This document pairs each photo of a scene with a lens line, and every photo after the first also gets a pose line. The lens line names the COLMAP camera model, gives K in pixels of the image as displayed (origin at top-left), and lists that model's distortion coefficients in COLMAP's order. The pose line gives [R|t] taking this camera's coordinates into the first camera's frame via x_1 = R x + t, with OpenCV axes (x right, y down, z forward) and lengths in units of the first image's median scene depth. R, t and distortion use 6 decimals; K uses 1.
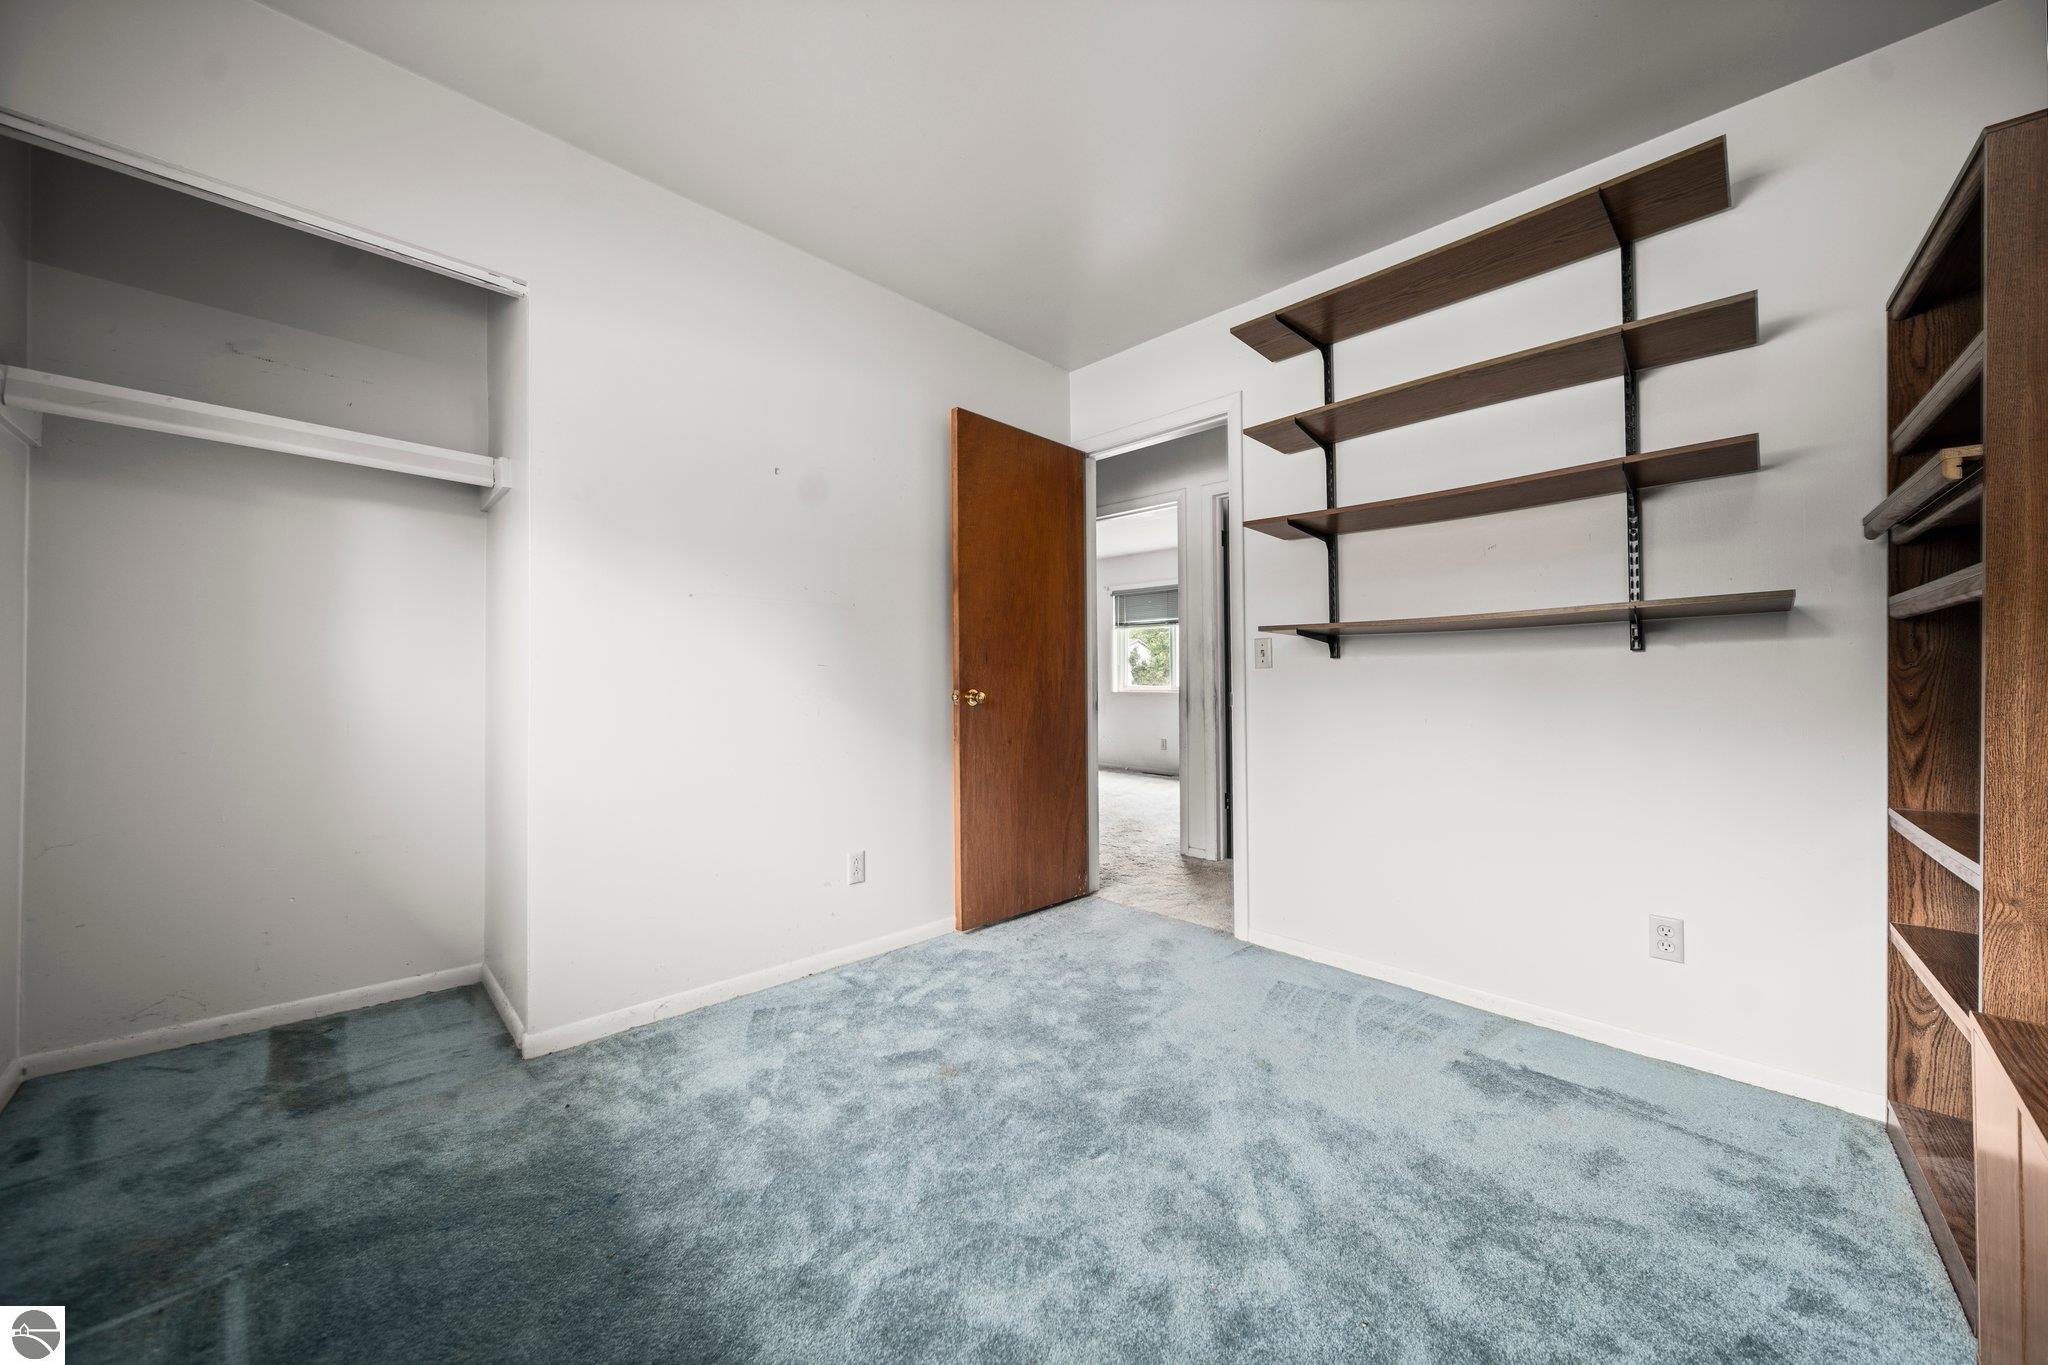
lens RADIAL K [[718.5, 0, 1020.4], [0, 718.5, 687.2], [0, 0, 1]] dist [-0.001391, -0.000516]
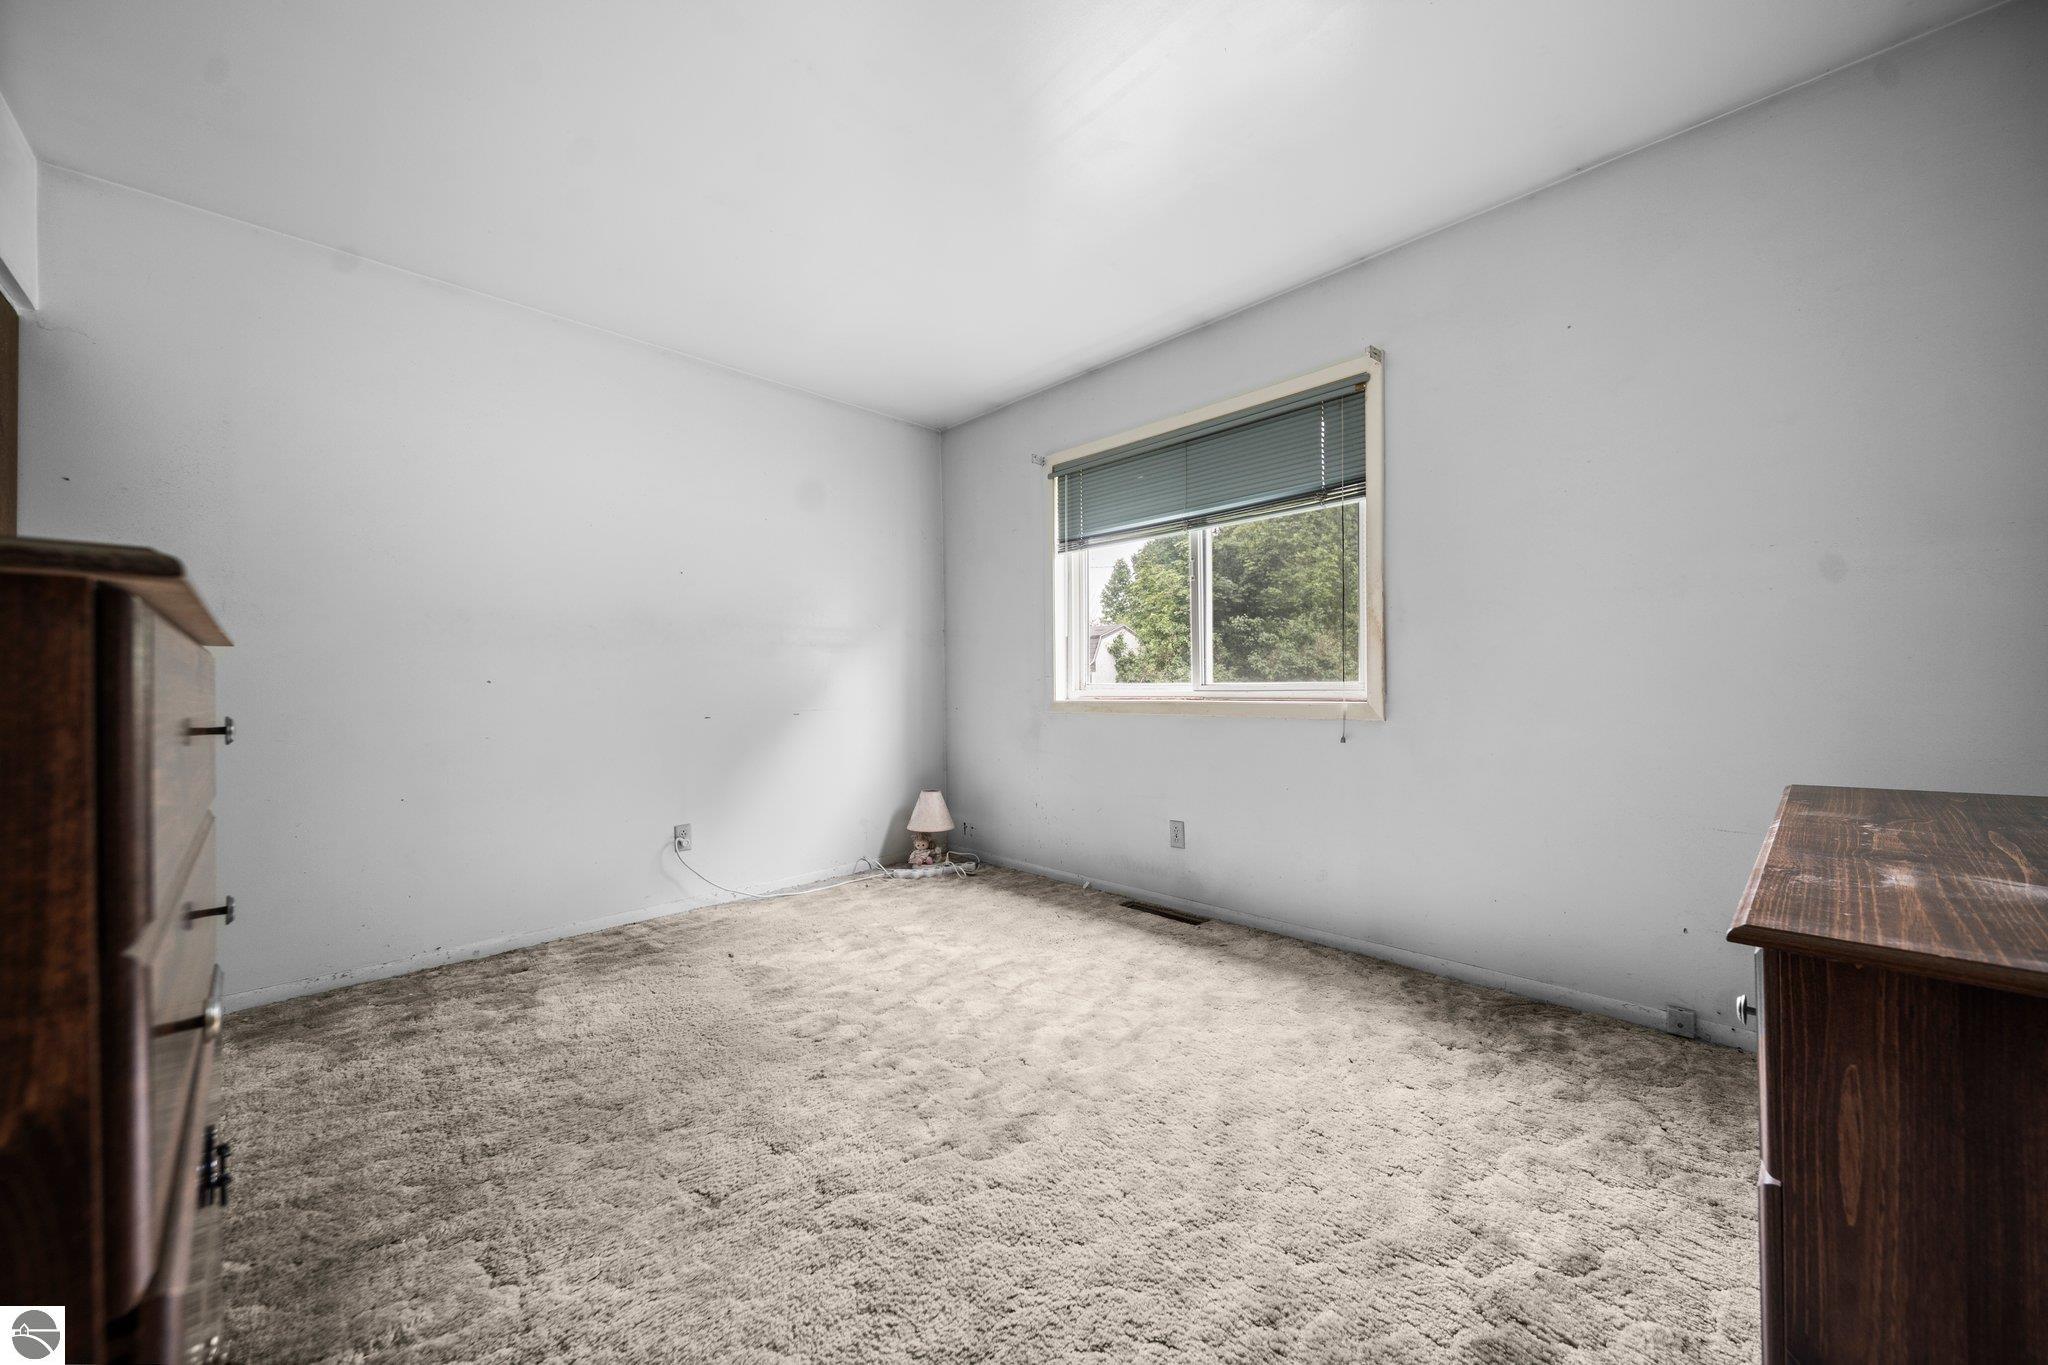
lens RADIAL K [[718.5, 0, 1020.4], [0, 718.5, 687.2], [0, 0, 1]] dist [-0.001391, -0.000516]
pose [[0.999849, -0.007304, 0.015794, 0.100903], [0.007258, 0.999969, 0.002952, -0.002531], [-0.015815, -0.002837, 0.999871, 0.568538]]
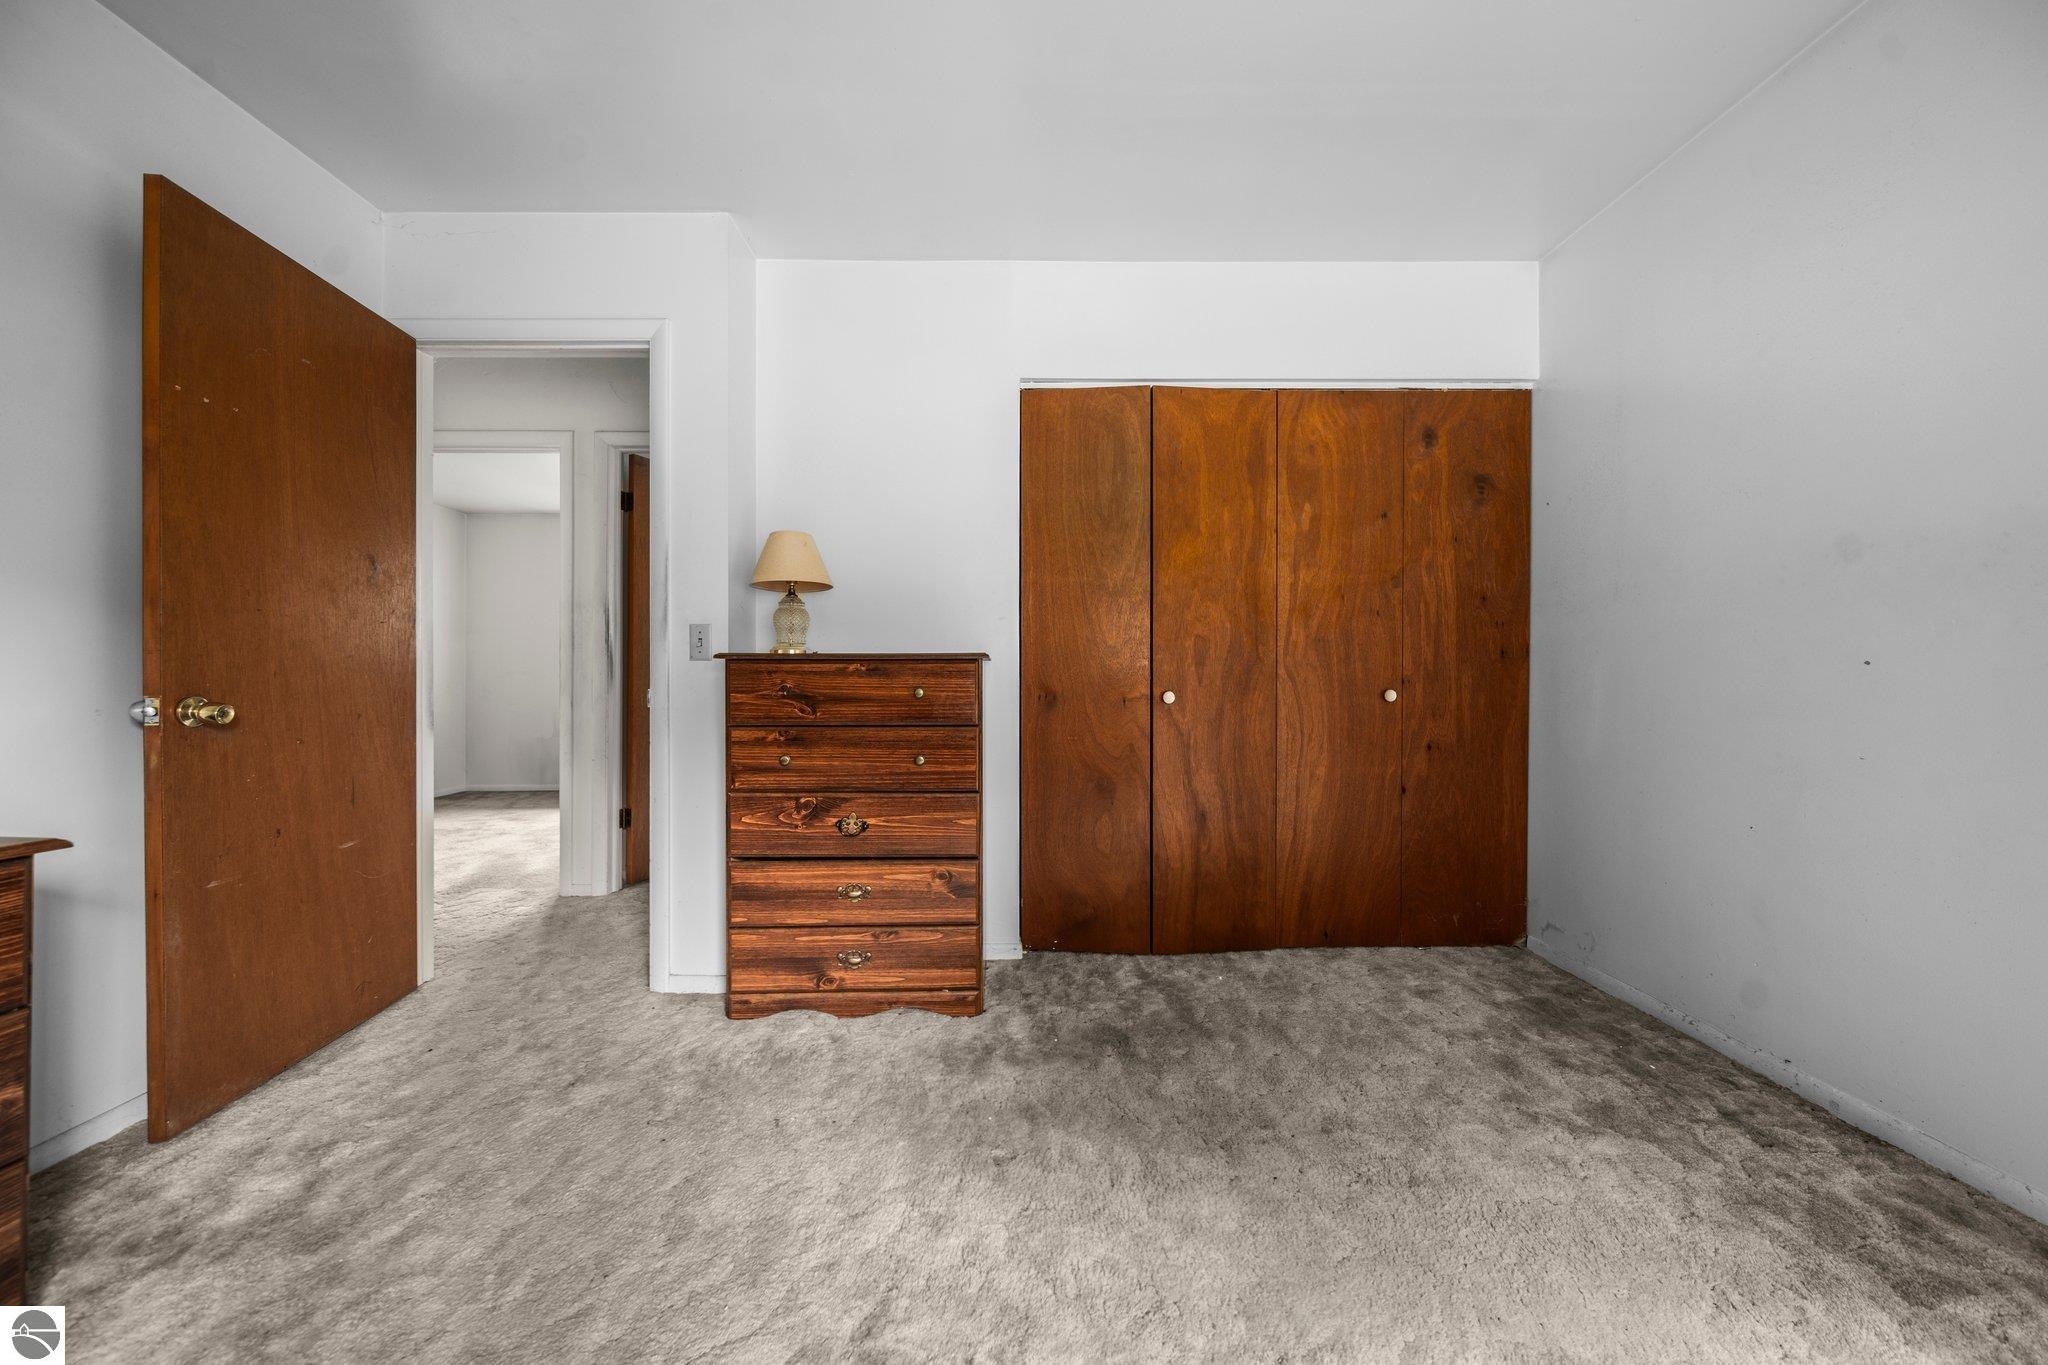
lens RADIAL K [[718.5, 0, 1020.4], [0, 718.5, 687.2], [0, 0, 1]] dist [-0.001391, -0.000516]
pose [[-0.692177, 0.007258, -0.721692, 0.153051], [0.002091, 0.999965, 0.008051, -0.000476], [0.721725, 0.004064, -0.692168, 0.856460]]
